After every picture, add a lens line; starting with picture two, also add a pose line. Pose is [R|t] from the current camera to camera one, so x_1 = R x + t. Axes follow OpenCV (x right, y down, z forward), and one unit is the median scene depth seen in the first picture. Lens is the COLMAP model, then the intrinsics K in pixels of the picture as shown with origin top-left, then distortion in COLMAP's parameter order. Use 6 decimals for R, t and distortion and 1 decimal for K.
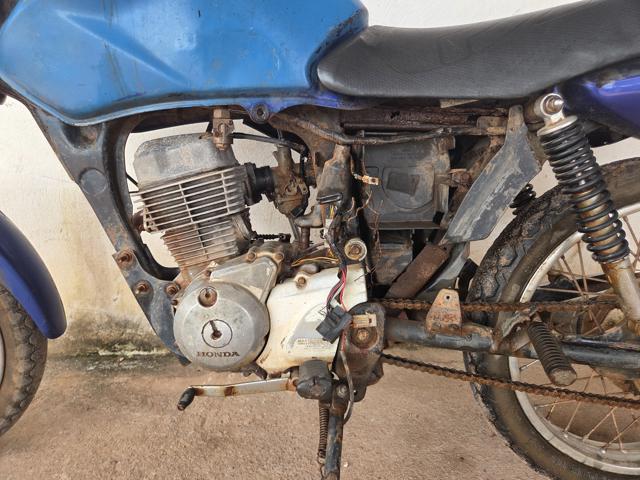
lens RADIAL K [[434.5, 0, 314.5], [0, 434.5, 238.9], [0, 0, 1]] dist [0.042655, -0.038109]
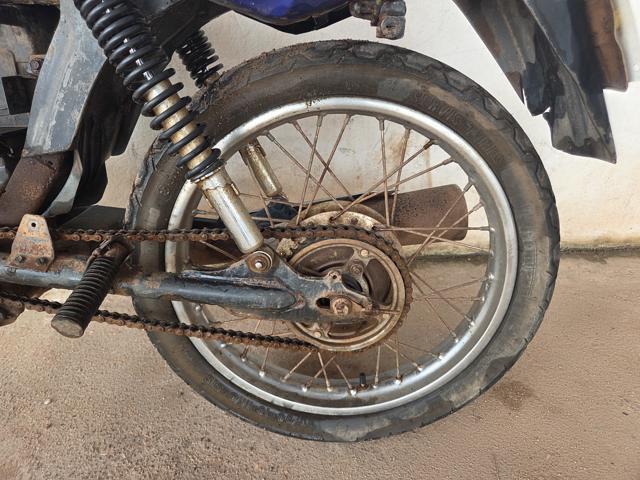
lens RADIAL K [[434.5, 0, 320.3], [0, 434.5, 237.7], [0, 0, 1]] dist [0.042655, -0.038109]
pose [[0.999995, 0.001912, 0.002534, 0.829544], [-0.002354, 0.982130, 0.188187, 0.005104], [-0.002129, -0.188192, 0.982130, 0.204485]]
